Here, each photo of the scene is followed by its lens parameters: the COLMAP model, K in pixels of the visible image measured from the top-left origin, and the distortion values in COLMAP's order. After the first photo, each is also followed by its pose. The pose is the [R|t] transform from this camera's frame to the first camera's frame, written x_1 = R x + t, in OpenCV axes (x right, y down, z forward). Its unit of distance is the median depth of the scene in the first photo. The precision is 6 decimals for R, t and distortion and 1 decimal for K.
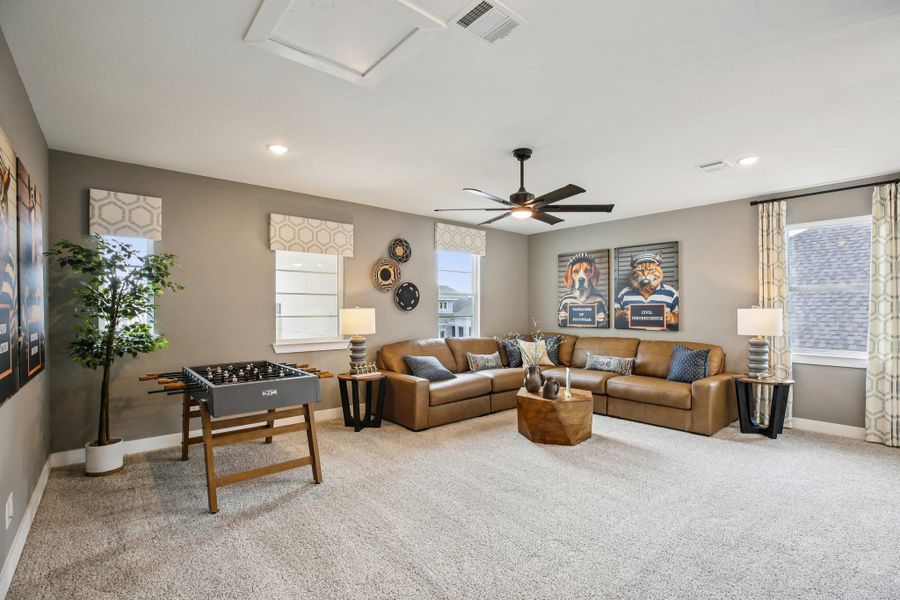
lens RADIAL K [[412.5, 0, 445.3], [0, 412.5, 307.1], [0, 0, 1]] dist [-0.034428, 0.004240]
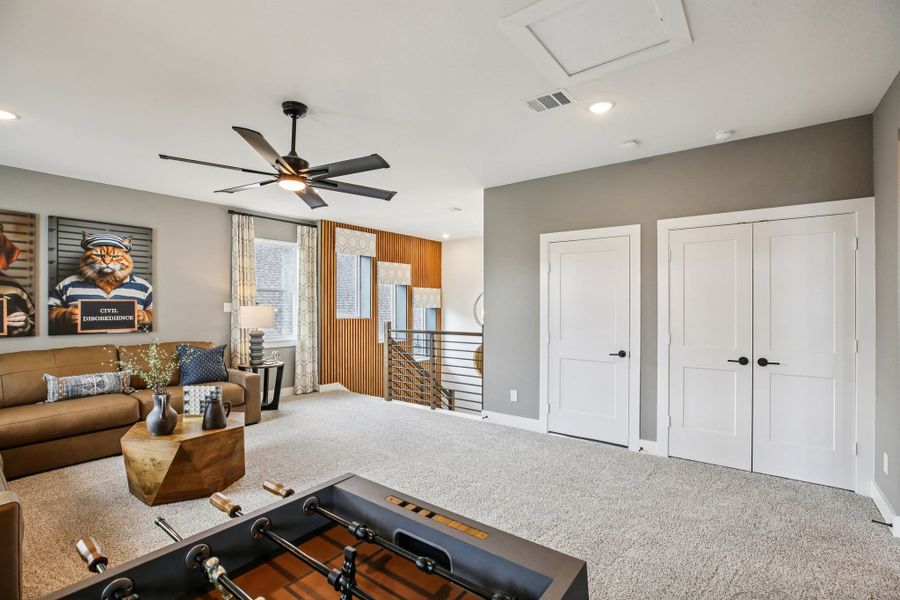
lens RADIAL K [[412.5, 0, 444.5], [0, 412.5, 301.2], [0, 0, 1]] dist [-0.034428, 0.004240]
pose [[-0.216436, 0.017884, 0.976133, -0.388592], [0.006483, 0.999836, -0.016881, 0.011954], [-0.976275, 0.002674, -0.216516, 0.548469]]
